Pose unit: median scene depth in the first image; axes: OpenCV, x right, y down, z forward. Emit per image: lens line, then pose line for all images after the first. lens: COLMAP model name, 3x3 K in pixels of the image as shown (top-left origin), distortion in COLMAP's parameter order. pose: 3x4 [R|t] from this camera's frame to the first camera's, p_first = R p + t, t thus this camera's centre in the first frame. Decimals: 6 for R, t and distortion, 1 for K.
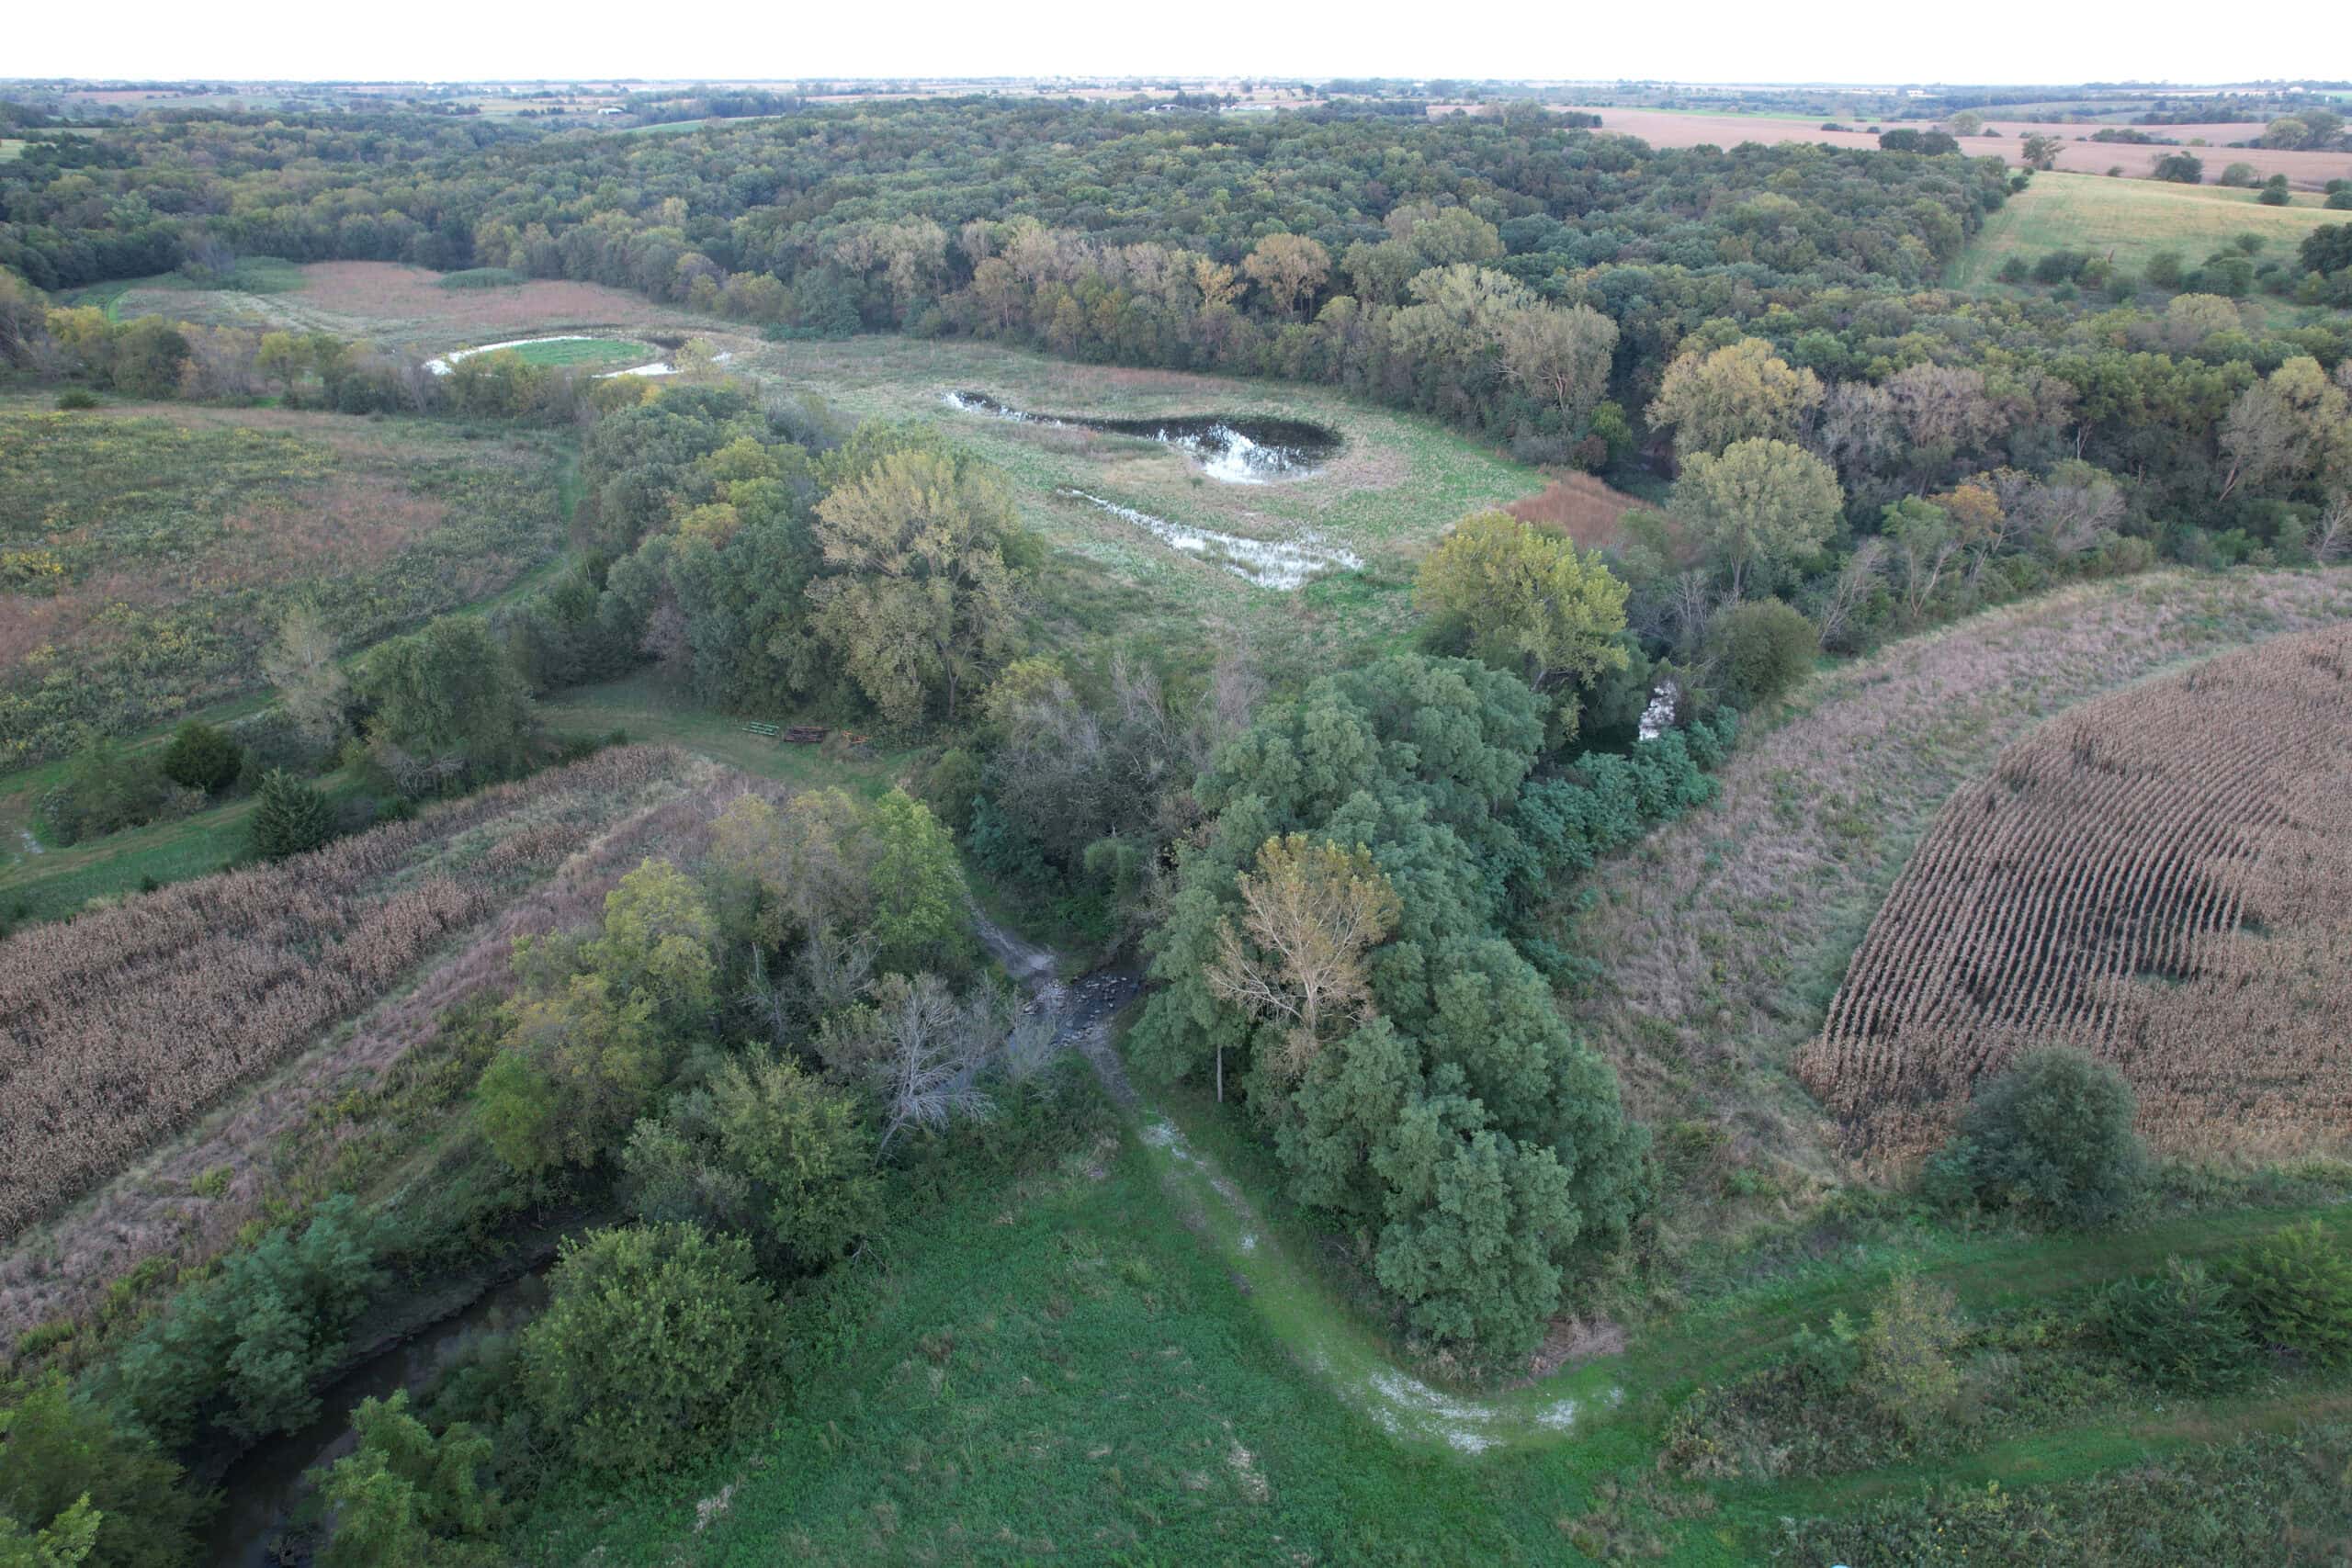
lens RADIAL K [[1476.9, 0, 1176.0], [0, 1476.9, 784.0], [0, 0, 1]] dist [-0.073544, 0.065535]
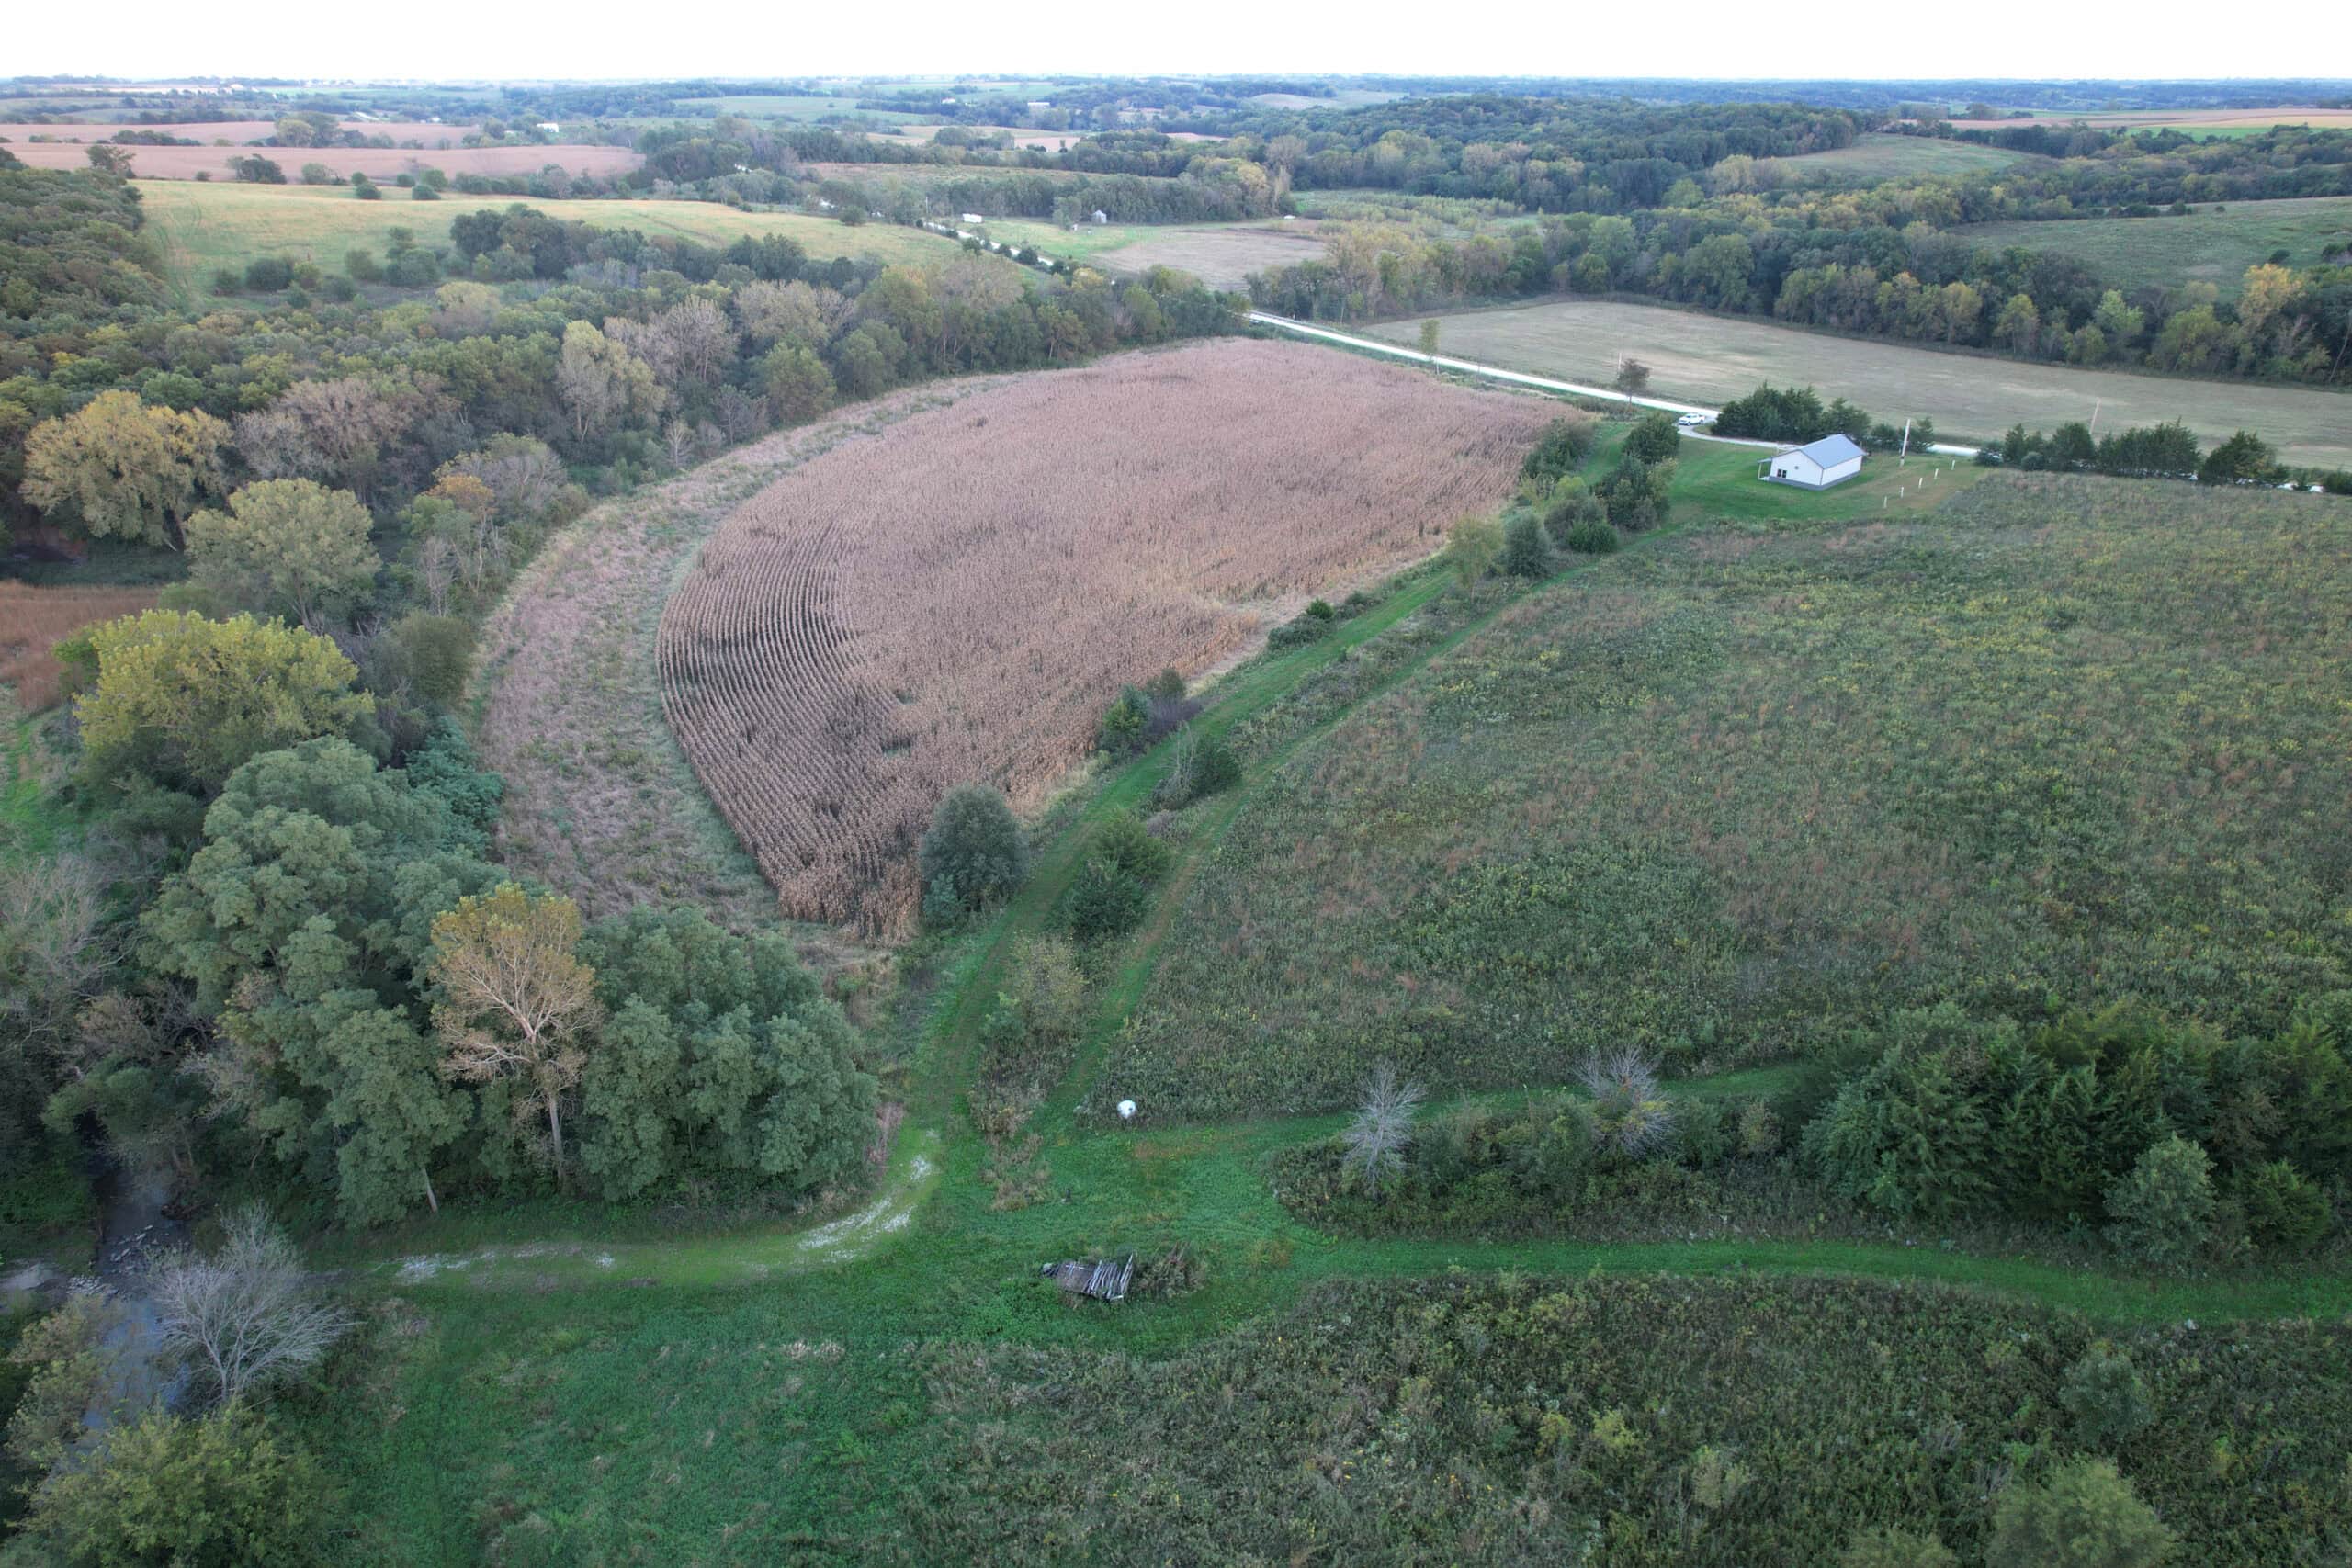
lens RADIAL K [[1476.9, 0, 1176.0], [0, 1476.9, 784.0], [0, 0, 1]] dist [-0.073544, 0.065535]
pose [[0.432912, -0.397485, 0.809069, -0.344022], [0.397127, 0.889838, 0.224673, -0.045623], [-0.809245, 0.224040, 0.543074, 0.017825]]
